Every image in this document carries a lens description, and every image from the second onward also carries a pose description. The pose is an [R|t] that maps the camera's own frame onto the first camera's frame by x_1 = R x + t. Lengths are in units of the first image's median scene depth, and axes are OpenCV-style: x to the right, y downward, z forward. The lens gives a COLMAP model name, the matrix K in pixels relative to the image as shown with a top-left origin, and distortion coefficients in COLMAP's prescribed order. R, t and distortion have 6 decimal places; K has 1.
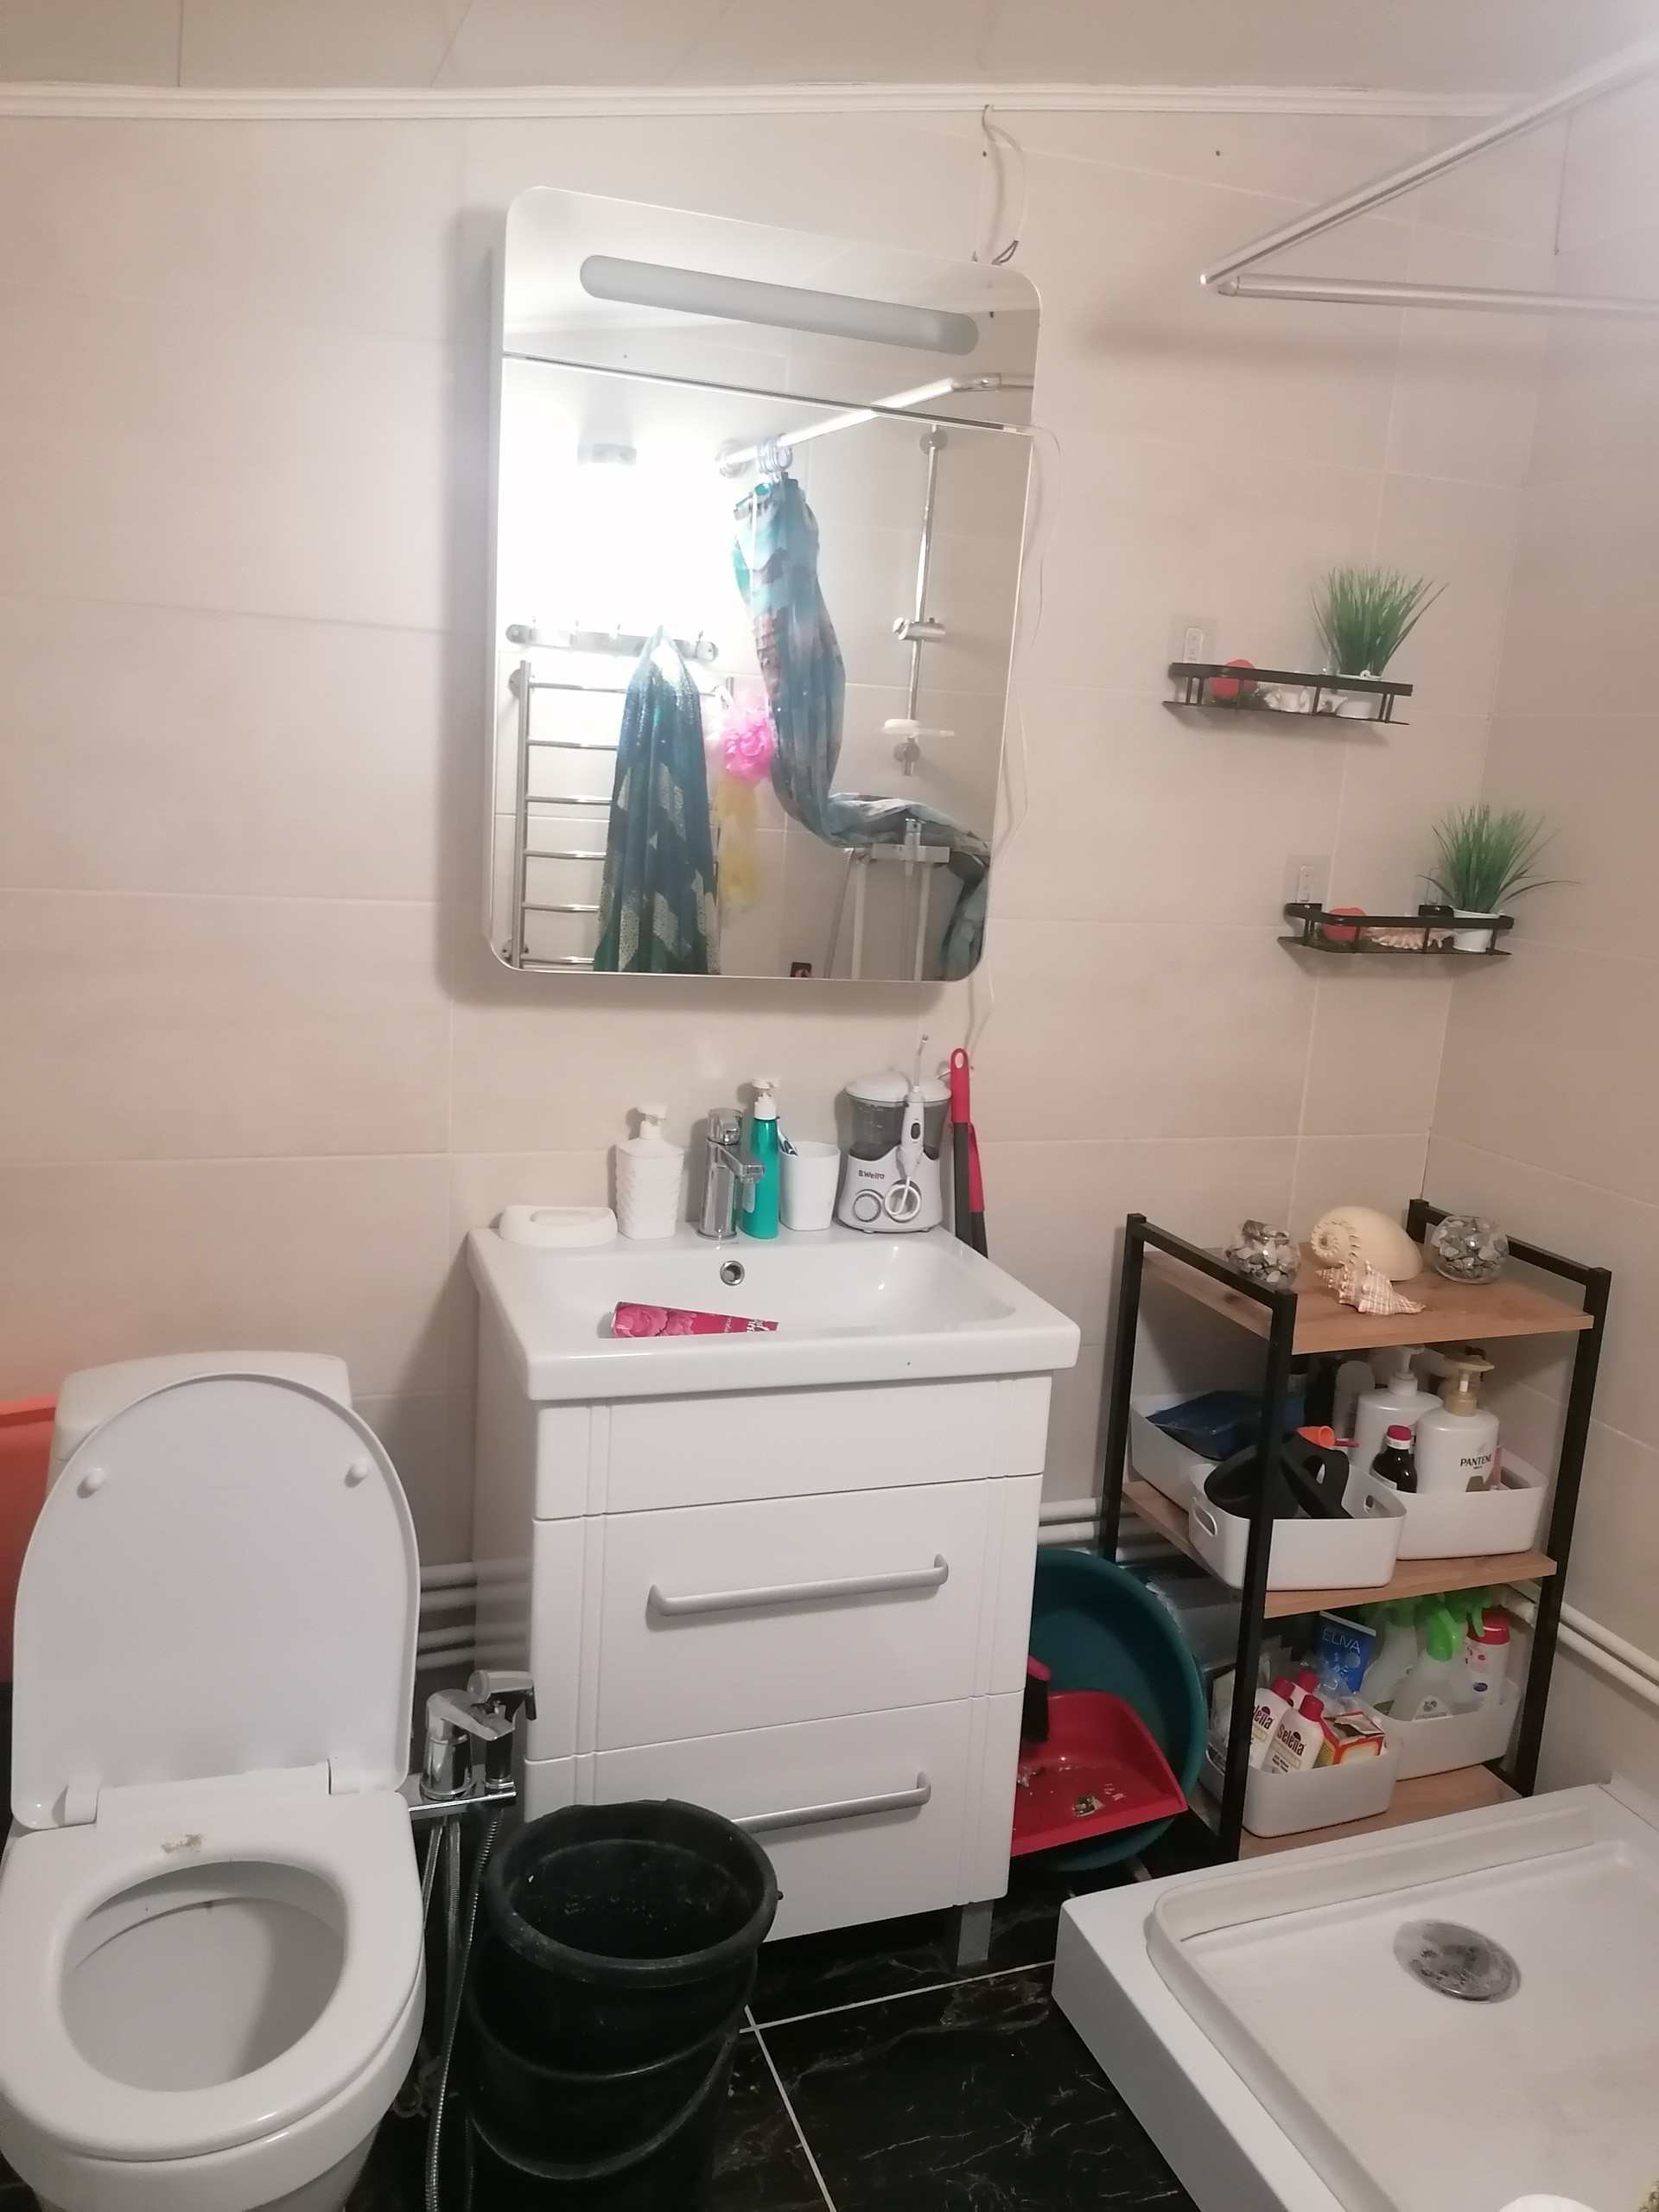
lens RADIAL K [[1675.0, 0, 838.7], [0, 1675.0, 1089.8], [0, 0, 1]] dist [0.079141, -0.098679]
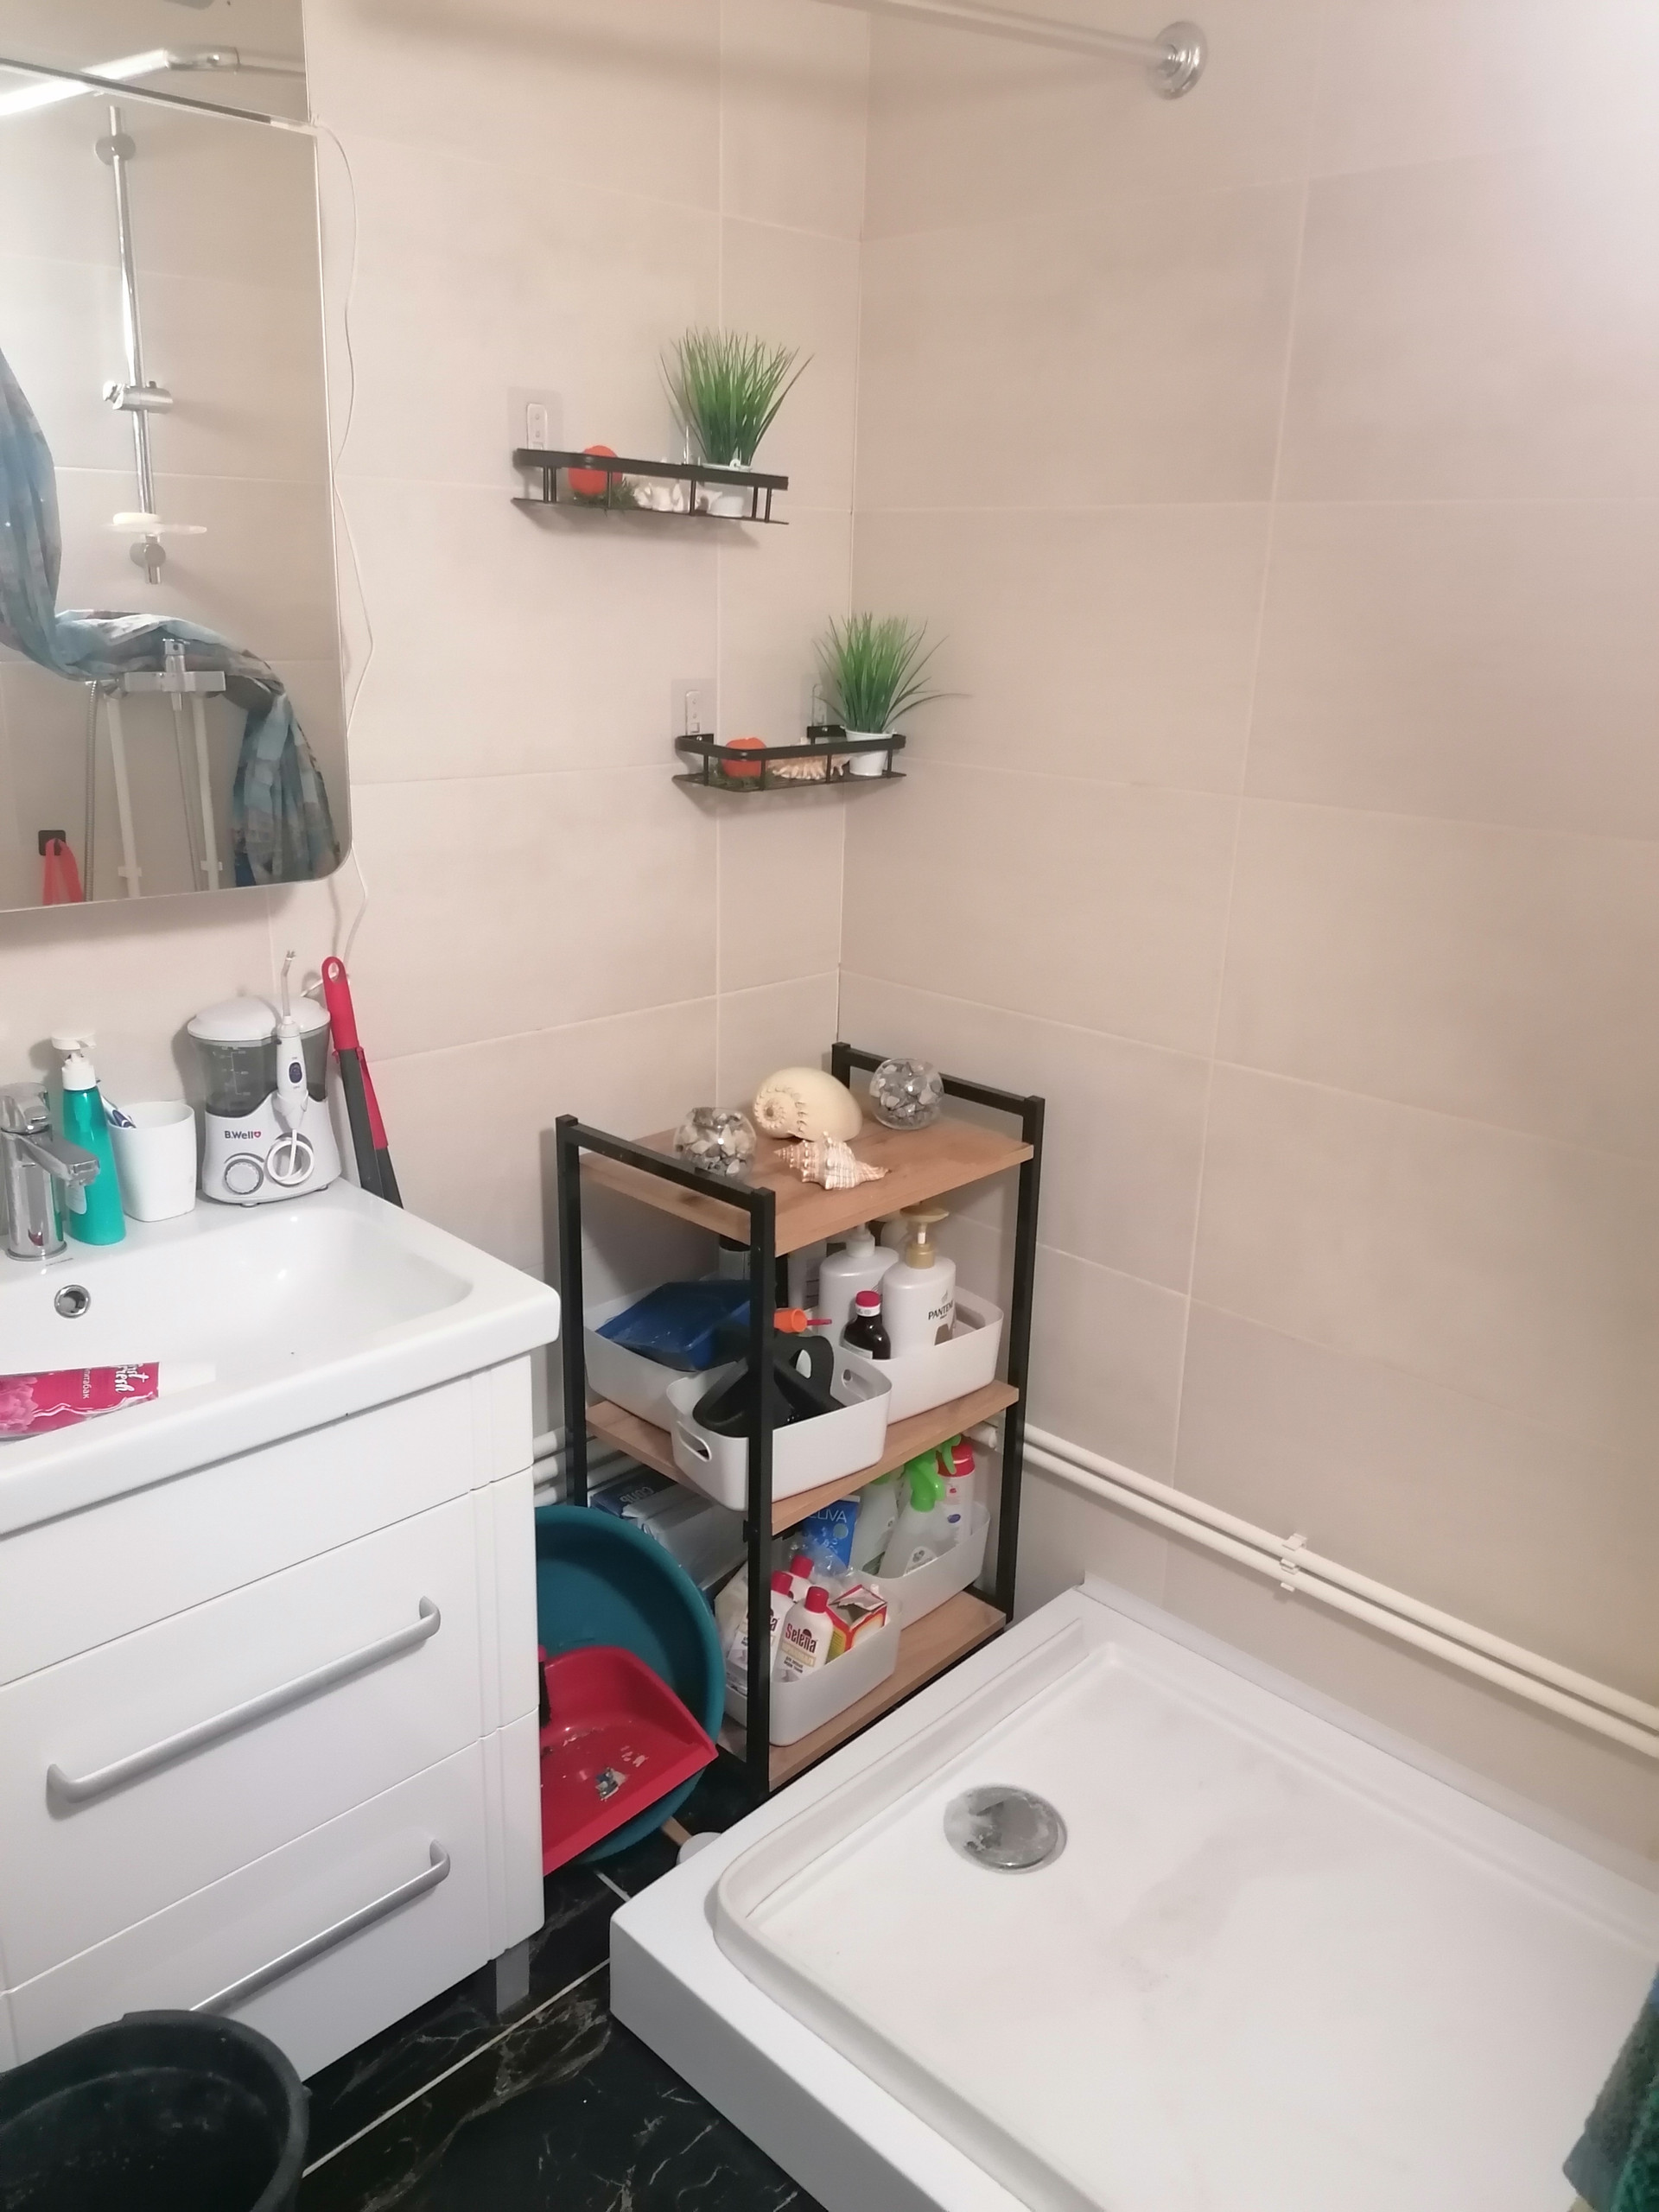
lens RADIAL K [[1675.0, 0, 863.0], [0, 1675.0, 1109.6], [0, 0, 1]] dist [0.079141, -0.098679]
pose [[0.902836, -0.161824, 0.398373, -0.029600], [0.107481, 0.982000, 0.155316, -0.049026], [-0.416336, -0.097408, 0.903978, 0.159478]]
